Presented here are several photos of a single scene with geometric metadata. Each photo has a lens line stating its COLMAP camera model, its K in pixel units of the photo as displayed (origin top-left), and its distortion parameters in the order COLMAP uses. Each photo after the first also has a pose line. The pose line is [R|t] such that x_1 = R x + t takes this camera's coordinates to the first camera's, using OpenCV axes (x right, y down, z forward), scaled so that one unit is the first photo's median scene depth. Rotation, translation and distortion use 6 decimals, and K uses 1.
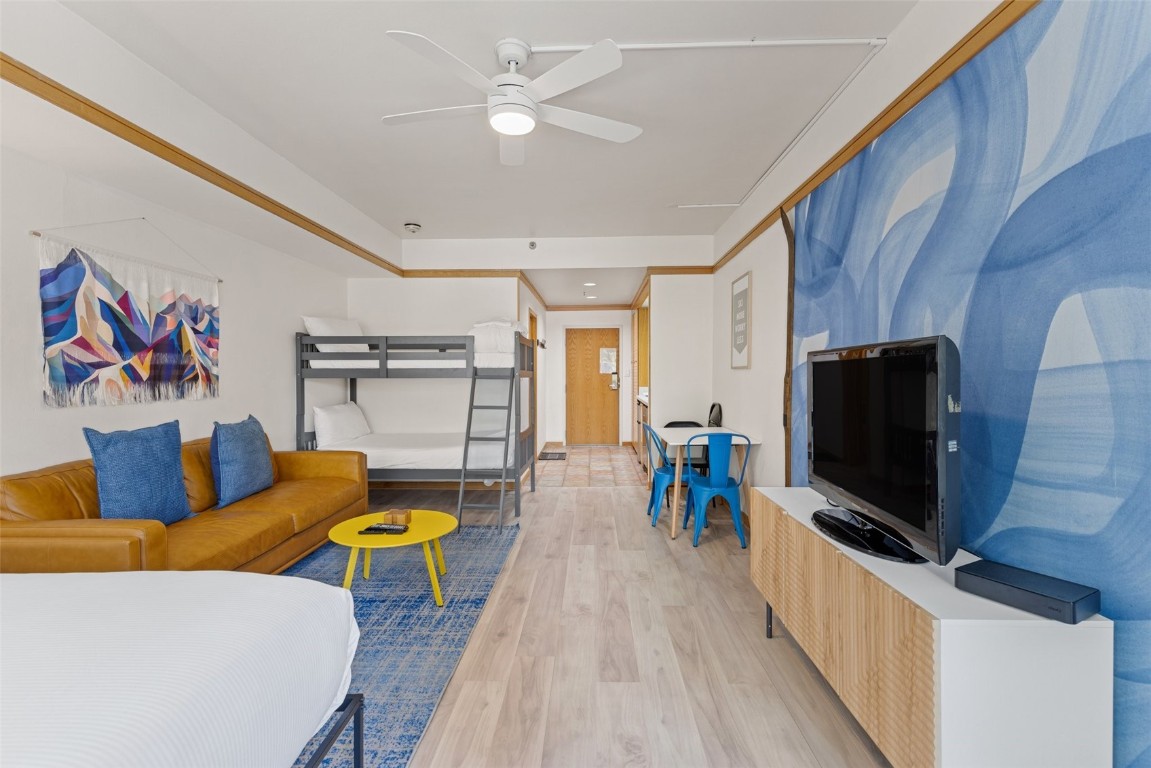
lens RADIAL K [[528.1, 0, 568.8], [0, 528.1, 384.9], [0, 0, 1]] dist [0.018835, -0.000516]
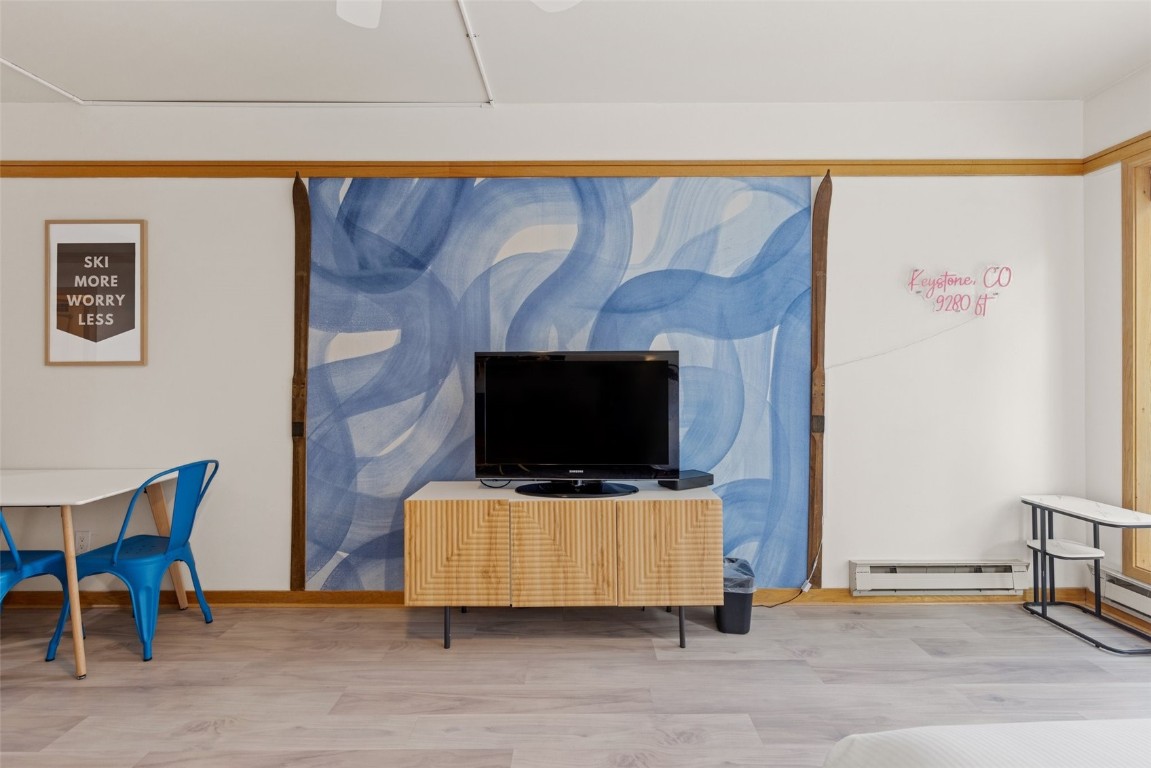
lens RADIAL K [[528.1, 0, 577.3], [0, 528.1, 375.3], [0, 0, 1]] dist [0.018835, -0.000516]
pose [[-0.051988, 0.006357, 0.998627, -0.463506], [0.022648, 0.999730, -0.005185, -0.002630], [-0.998391, 0.022347, -0.052118, 0.631027]]
